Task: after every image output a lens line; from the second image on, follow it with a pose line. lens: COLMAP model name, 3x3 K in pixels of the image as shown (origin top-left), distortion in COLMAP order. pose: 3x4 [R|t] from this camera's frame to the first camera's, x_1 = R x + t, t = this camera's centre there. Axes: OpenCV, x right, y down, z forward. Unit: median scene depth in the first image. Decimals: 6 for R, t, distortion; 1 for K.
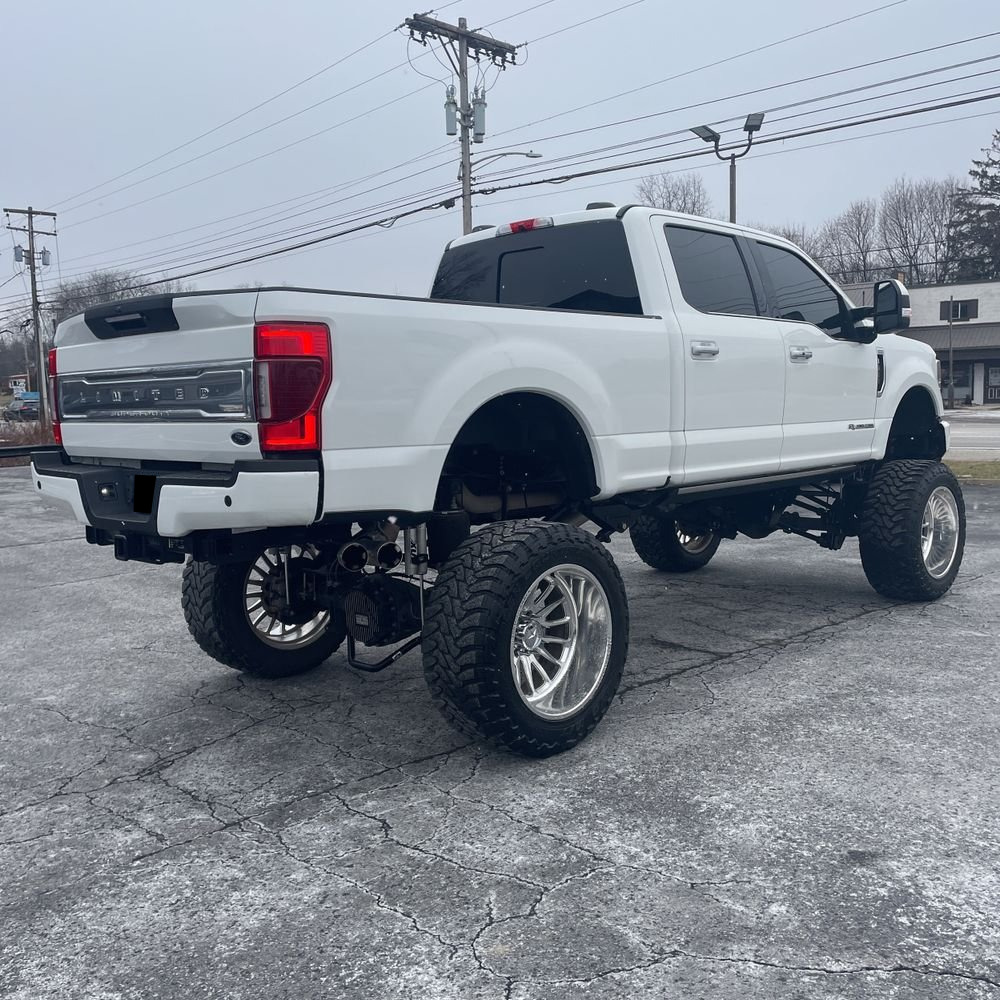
lens RADIAL K [[1015.4, 0, 506.0], [0, 1015.4, 491.3], [0, 0, 1]] dist [0.042346, 0.000000]
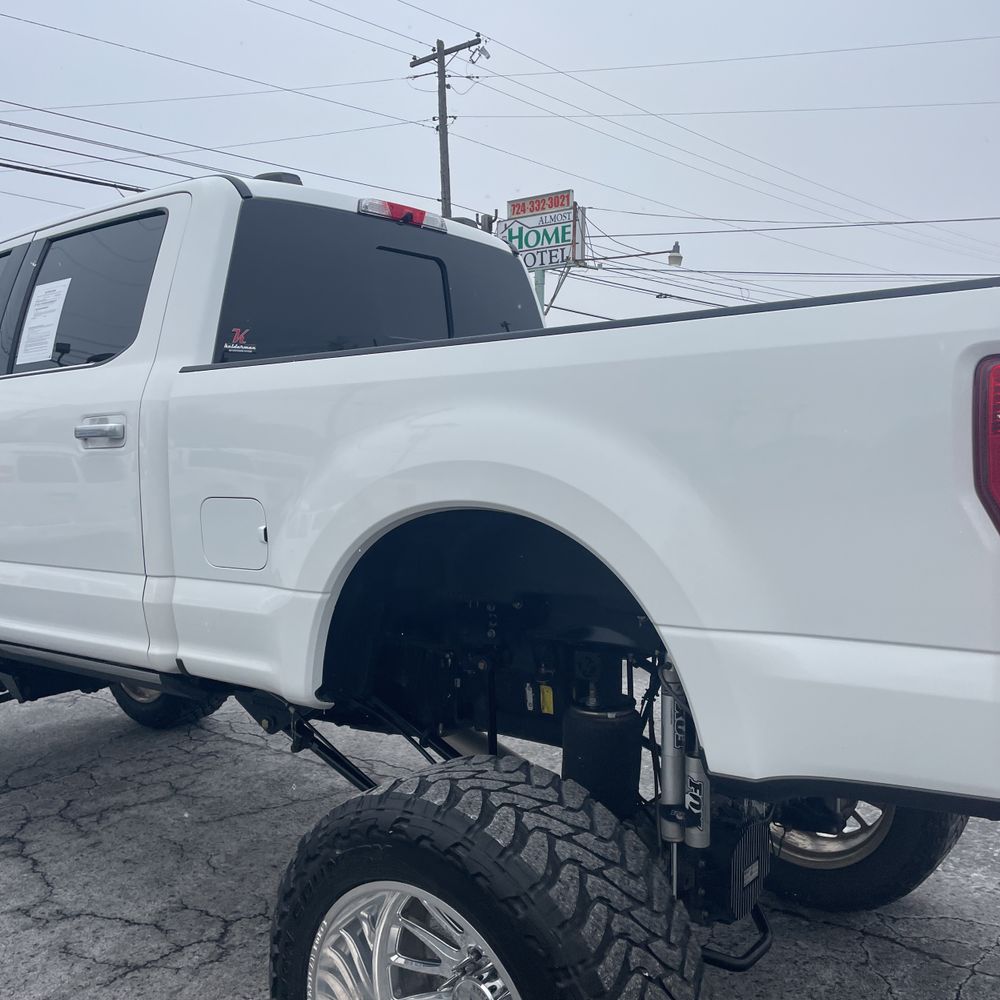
lens RADIAL K [[1016.8, 0, 501.3], [0, 1016.8, 501.4], [0, 0, 1]] dist [0.033704, 0.000000]
pose [[-0.104916, -0.031606, 0.993979, -0.593135], [0.116065, 0.992275, 0.043803, -0.105621], [-0.987685, 0.119961, -0.100437, 0.999434]]
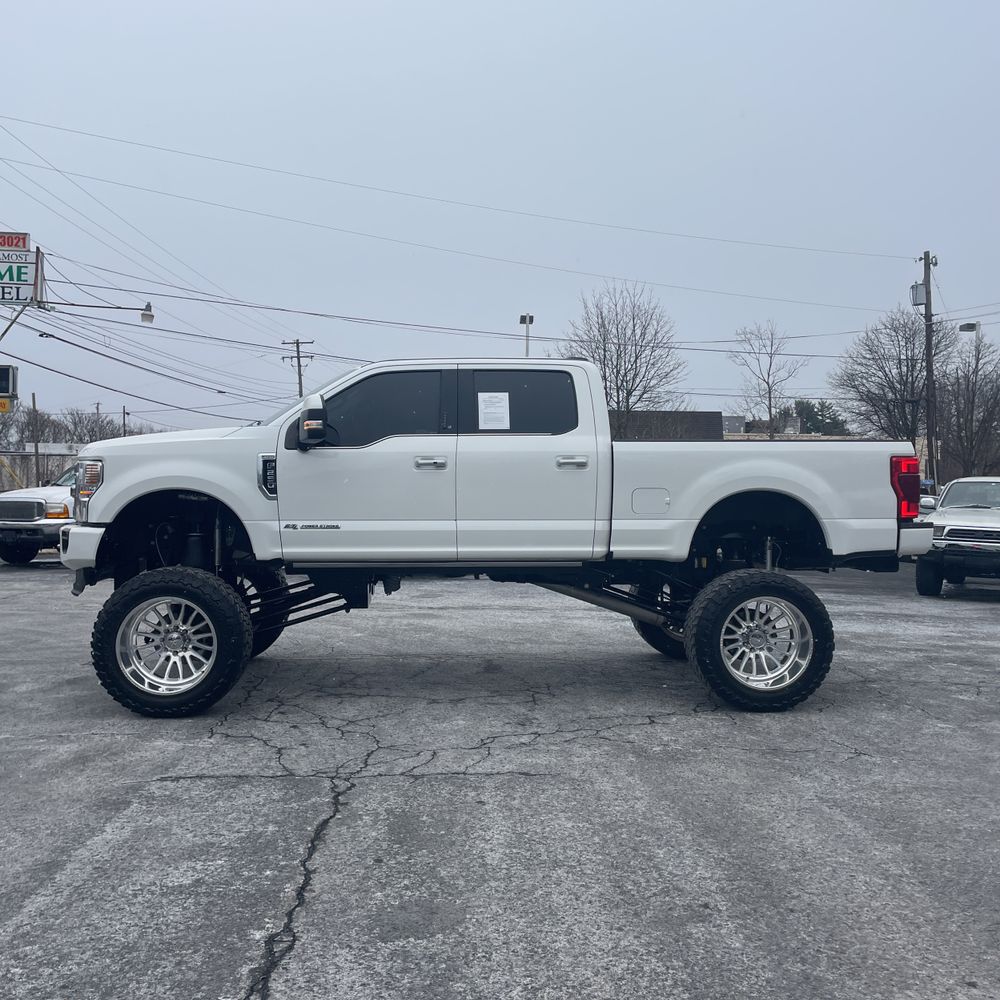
lens RADIAL K [[1016.8, 0, 518.8], [0, 1016.8, 476.9], [0, 0, 1]] dist [0.033704, 0.000000]
pose [[-0.758159, 0.020592, 0.651744, -0.828328], [0.070630, 0.996214, 0.050688, -0.190448], [-0.648233, 0.084462, -0.756743, 2.117498]]
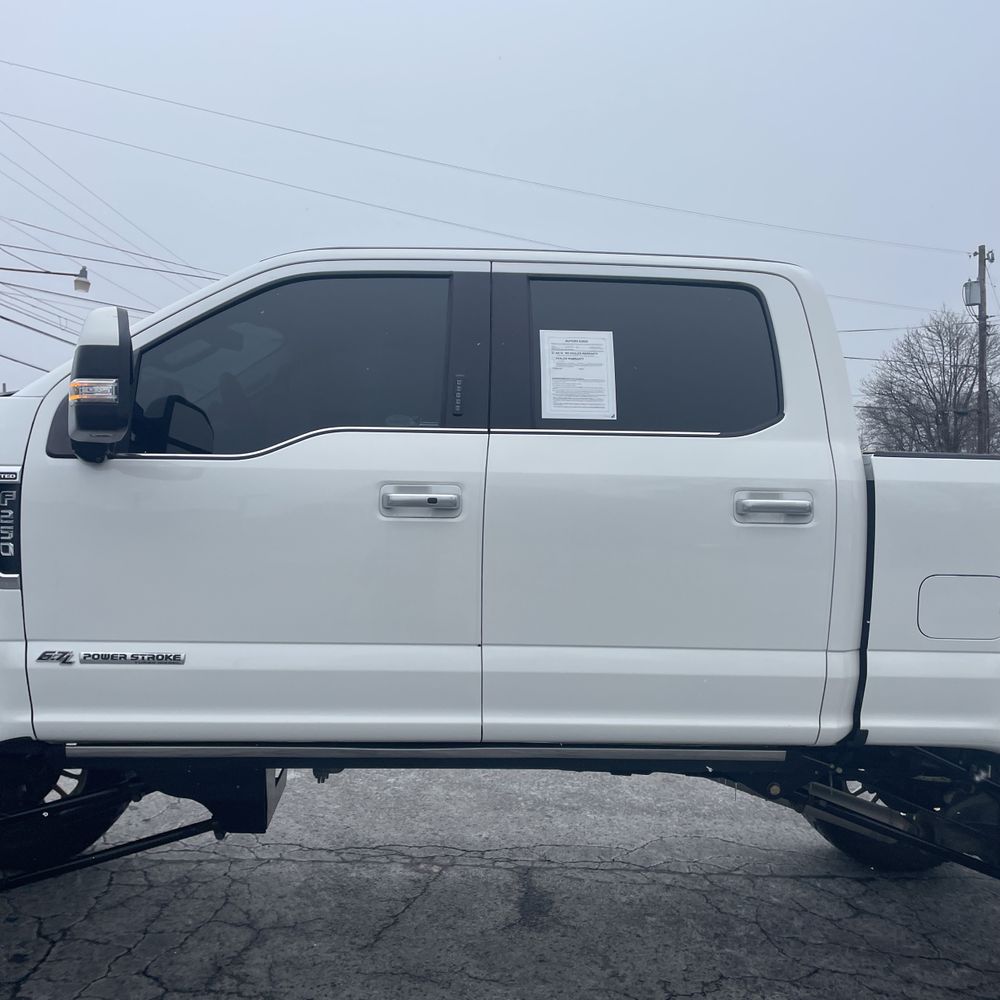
lens RADIAL K [[1016.8, 0, 502.8], [0, 1016.8, 492.9], [0, 0, 1]] dist [0.033704, 0.000000]
pose [[-0.752990, -0.004616, 0.658016, -0.299045], [0.046951, 0.997050, 0.060721, -0.183680], [-0.656355, 0.076617, -0.750552, 1.596347]]
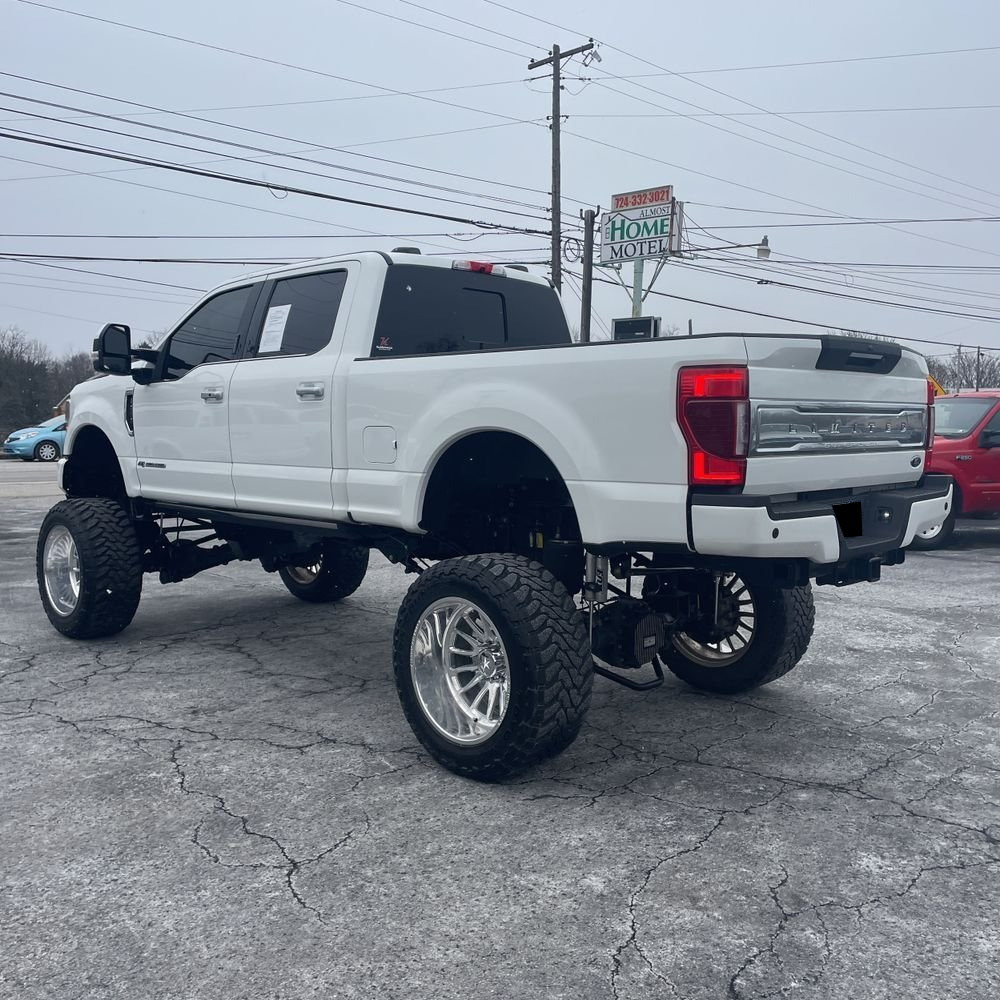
lens RADIAL K [[1015.4, 0, 507.3], [0, 1015.4, 507.2], [0, 0, 1]] dist [0.042346, 0.000000]
pose [[0.001439, -0.061157, 0.998127, -1.011603], [0.086063, 0.994432, 0.060806, -0.075876], [-0.996289, 0.085814, 0.006694, 0.961744]]
